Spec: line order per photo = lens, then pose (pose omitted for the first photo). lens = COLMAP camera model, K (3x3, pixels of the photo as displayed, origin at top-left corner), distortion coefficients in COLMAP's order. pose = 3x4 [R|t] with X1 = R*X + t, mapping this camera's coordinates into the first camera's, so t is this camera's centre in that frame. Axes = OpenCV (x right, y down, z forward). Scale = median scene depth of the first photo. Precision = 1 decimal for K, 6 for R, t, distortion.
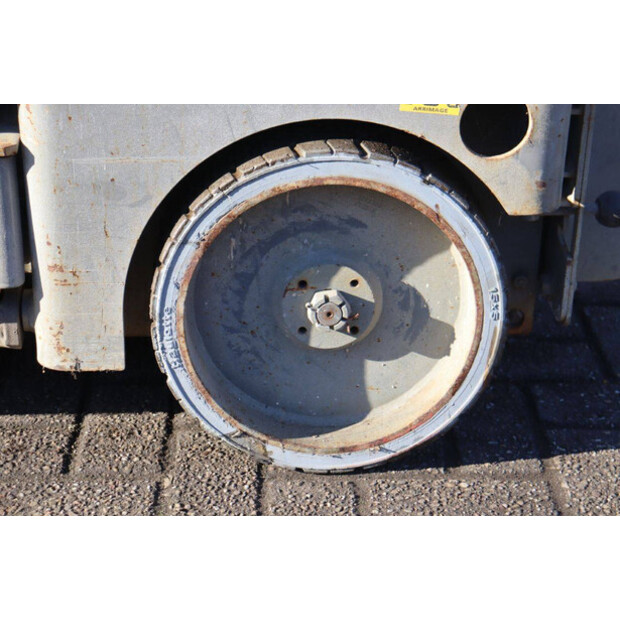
lens RADIAL K [[1455.8, 0, 311.3], [0, 1455.8, 310.0], [0, 0, 1]] dist [0.362388, 0.000000]
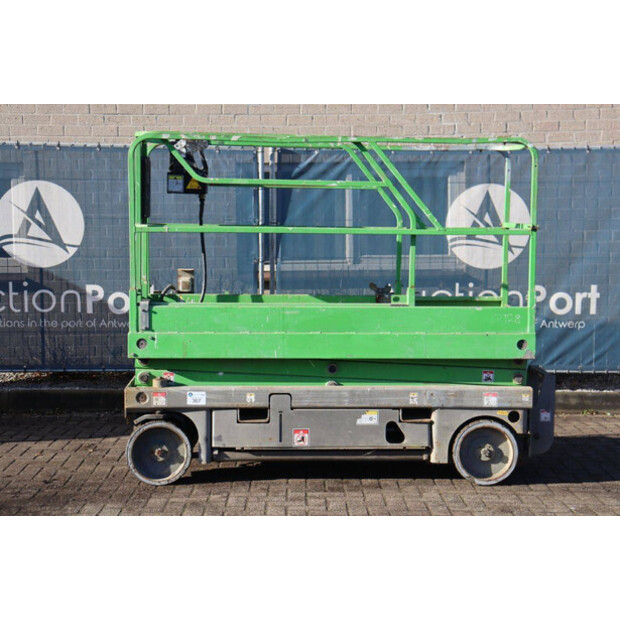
lens RADIAL K [[1127.7, 0, 309.7], [0, 1127.7, 310.8], [0, 0, 1]] dist [0.246010, 0.000000]
pose [[0.999918, -0.008565, -0.009488, -0.604553], [0.004728, 0.937461, -0.348059, 0.993206], [0.011876, 0.347985, 0.937425, -3.207210]]
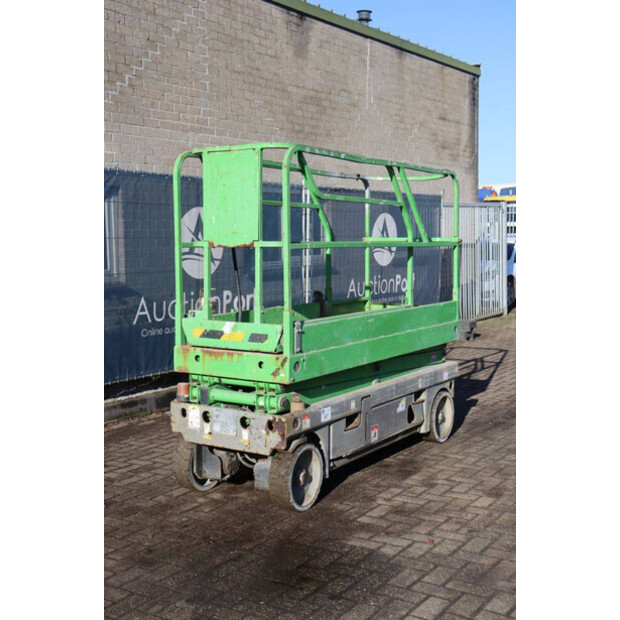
lens RADIAL K [[847.0, 0, 303.1], [0, 847.0, 308.6], [0, 0, 1]] dist [0.042989, 0.000000]
pose [[0.582632, -0.085593, 0.808216, -3.639965], [0.358334, 0.919619, -0.160928, -0.057630], [-0.729477, 0.383373, 0.566470, -1.018733]]
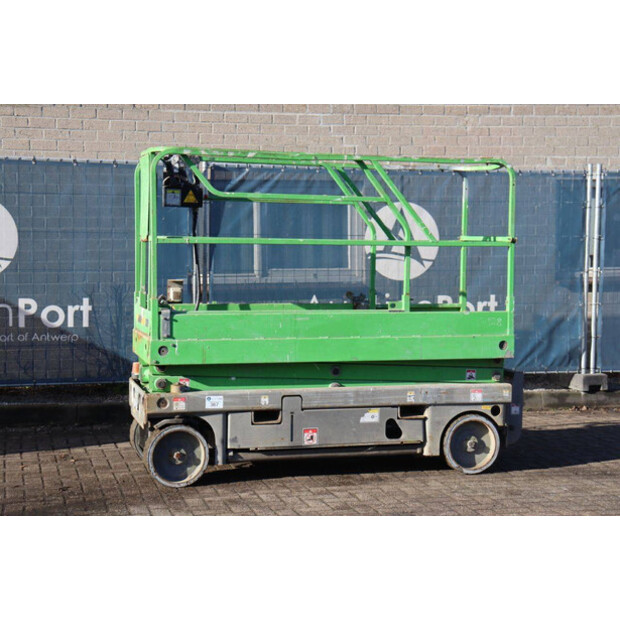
lens RADIAL K [[1127.7, 0, 299.6], [0, 1127.7, 309.8], [0, 0, 1]] dist [0.246010, 0.000000]
pose [[0.976441, -0.020263, 0.214833, -1.685862], [0.097185, 0.930188, -0.353984, 1.085080], [-0.192663, 0.366523, 0.910243, -3.349843]]
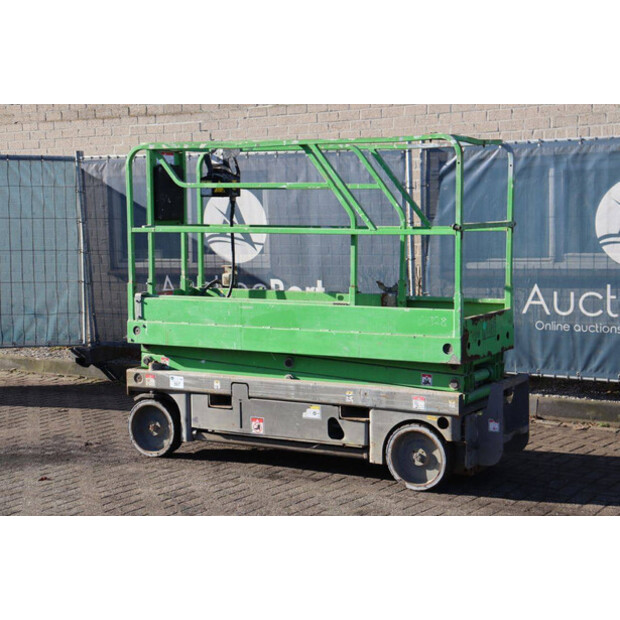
lens RADIAL K [[1127.7, 0, 325.5], [0, 1127.7, 315.5], [0, 0, 1]] dist [0.246010, 0.000000]
pose [[0.845331, 0.027996, -0.533508, 1.946226], [-0.209054, 0.936329, -0.282107, 0.764233], [0.491641, 0.350006, 0.797361, -2.674609]]
